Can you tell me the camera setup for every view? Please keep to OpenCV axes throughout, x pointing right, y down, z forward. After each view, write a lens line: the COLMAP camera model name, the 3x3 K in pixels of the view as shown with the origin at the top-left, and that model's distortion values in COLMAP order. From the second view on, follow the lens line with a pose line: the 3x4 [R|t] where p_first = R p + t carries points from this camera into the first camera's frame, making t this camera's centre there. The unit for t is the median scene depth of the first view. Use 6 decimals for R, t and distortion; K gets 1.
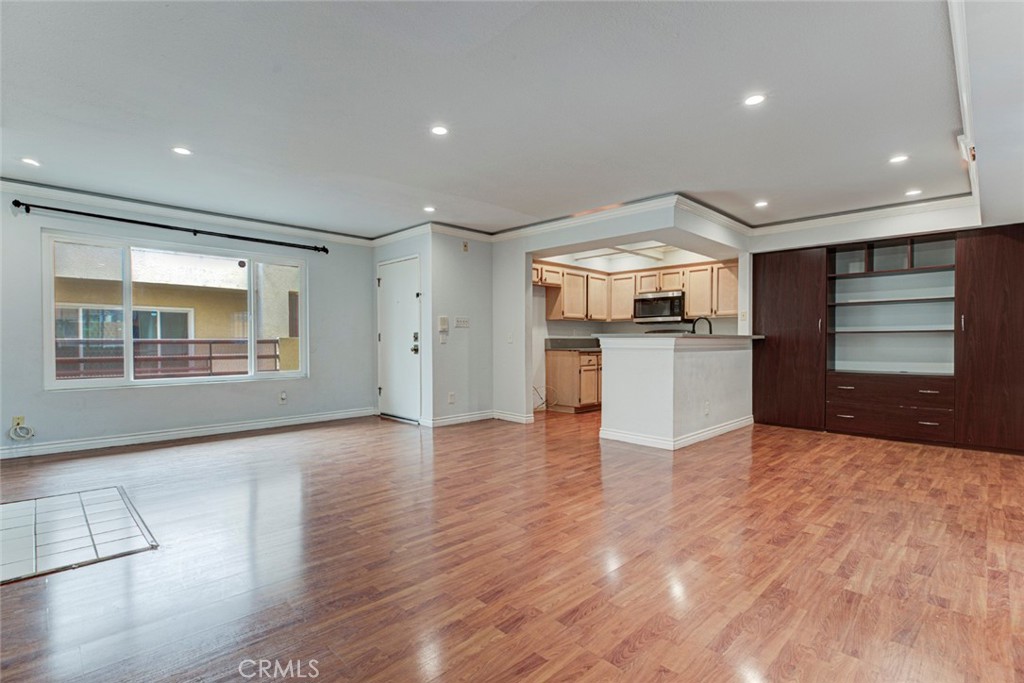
lens RADIAL K [[479.6, 0, 517.2], [0, 479.6, 343.9], [0, 0, 1]] dist [0.001059, -0.001290]
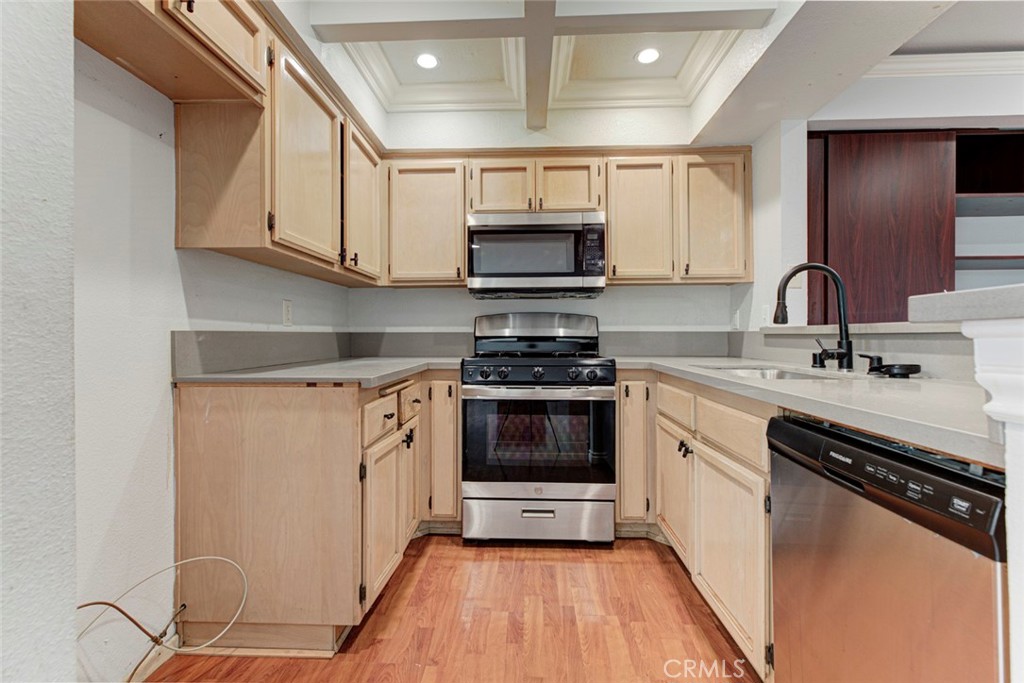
lens RADIAL K [[479.6, 0, 516.6], [0, 479.6, 327.7], [0, 0, 1]] dist [0.001059, -0.001290]
pose [[0.723774, 0.012779, 0.689919, 0.021978], [0.009426, 0.999552, -0.028404, -0.005336], [-0.689973, 0.027061, 0.723329, 0.750840]]
